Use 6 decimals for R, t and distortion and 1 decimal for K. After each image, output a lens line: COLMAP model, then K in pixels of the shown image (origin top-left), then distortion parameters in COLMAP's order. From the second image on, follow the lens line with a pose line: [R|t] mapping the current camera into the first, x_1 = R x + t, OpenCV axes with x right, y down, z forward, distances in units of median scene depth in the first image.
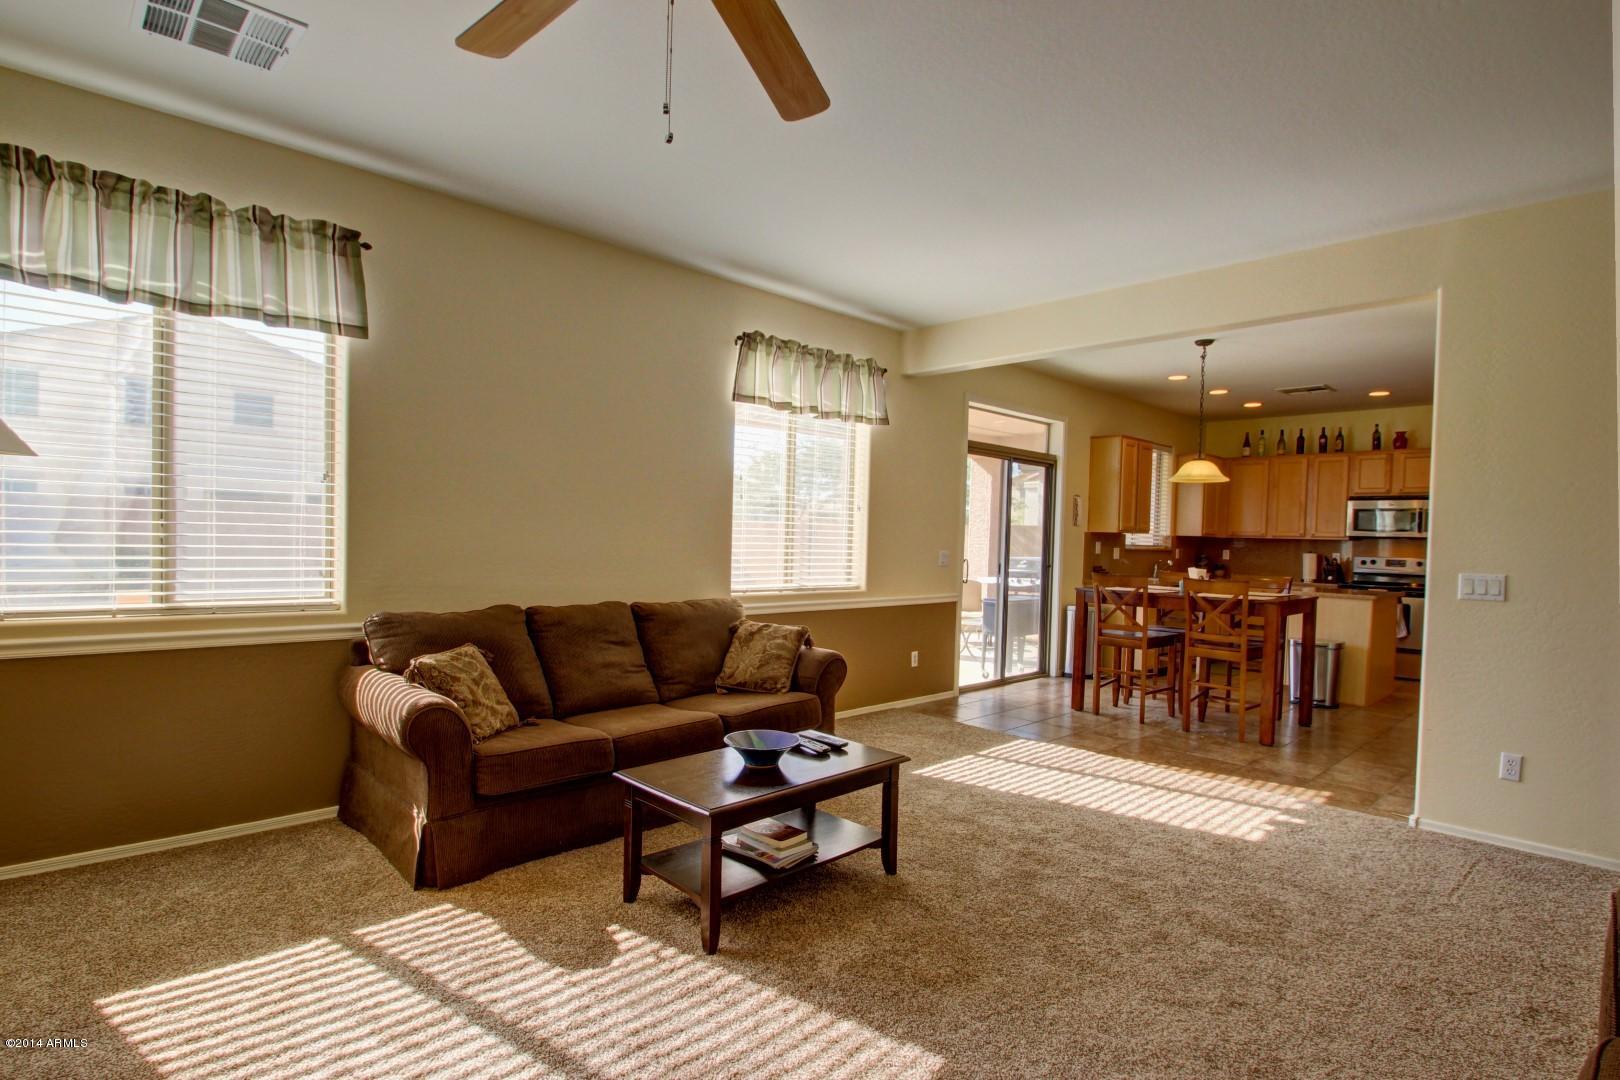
lens RADIAL K [[811.4, 0, 813.8], [0, 811.4, 560.8], [0, 0, 1]] dist [0.020570, -0.025875]
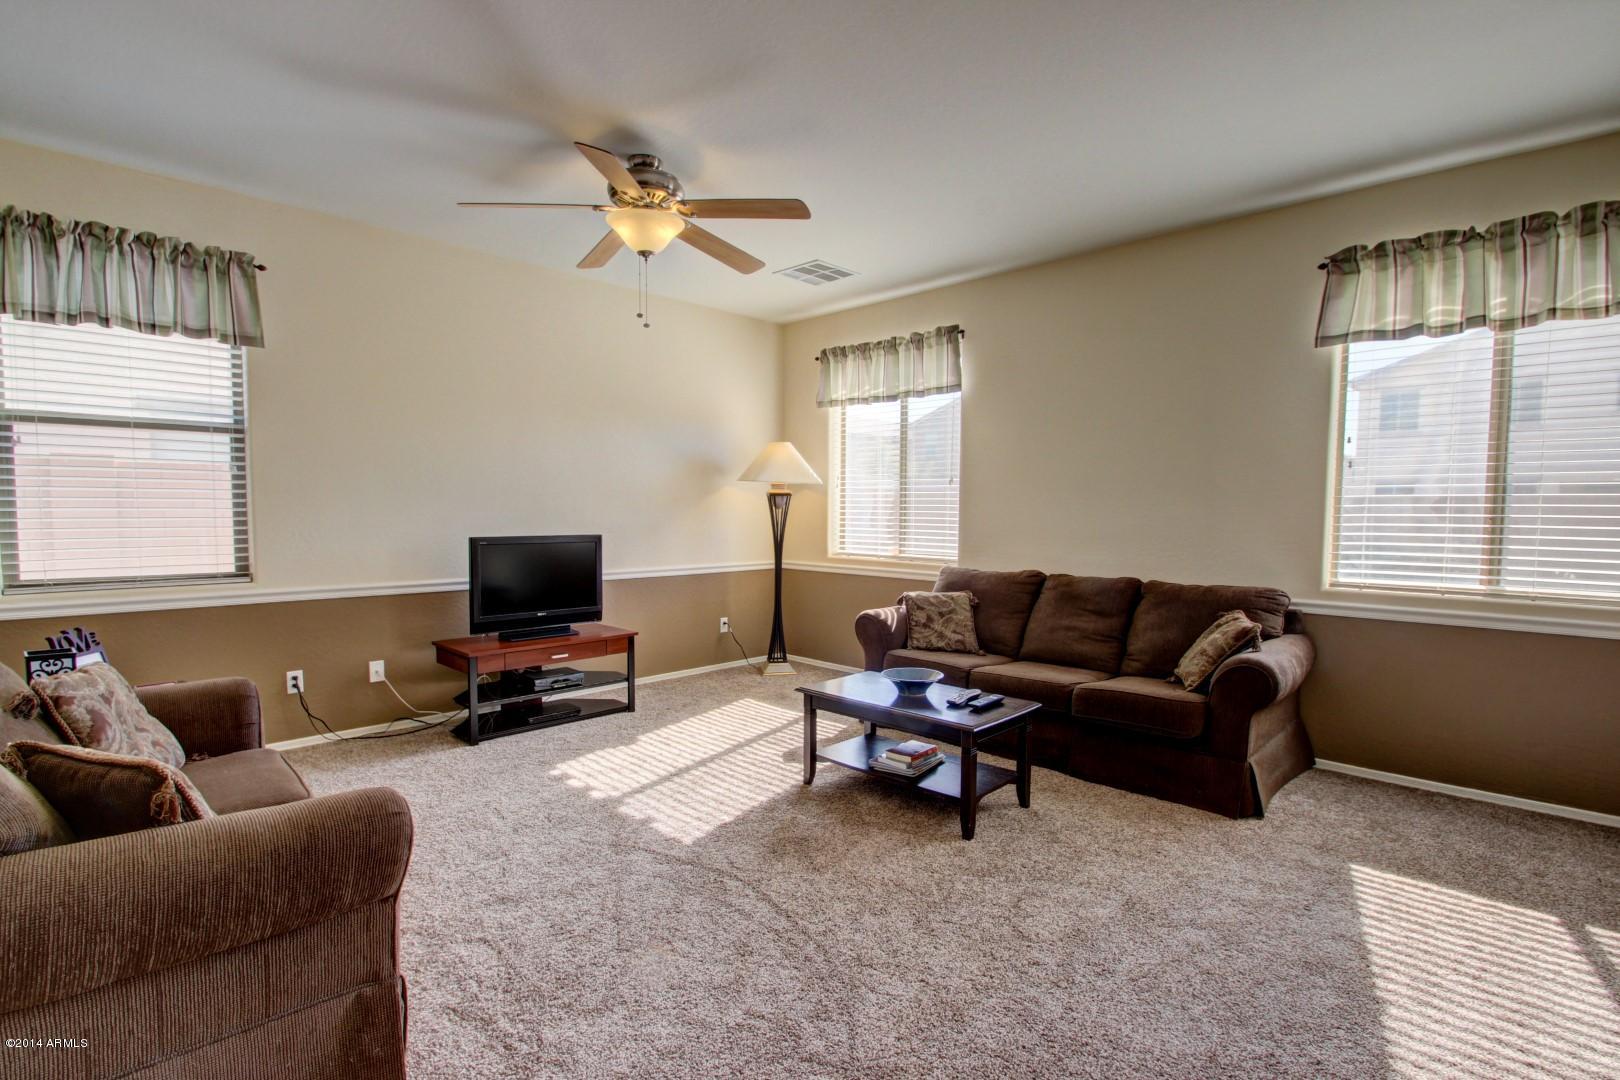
lens RADIAL K [[763.3, 0, 812.1], [0, 763.3, 560.1], [0, 0, 1]] dist [-0.000185, -0.009473]
pose [[0.032948, 0.040901, -0.998620, 0.375606], [-0.035929, 0.998565, 0.039714, 0.001537], [0.998811, 0.034571, 0.034370, 0.276671]]
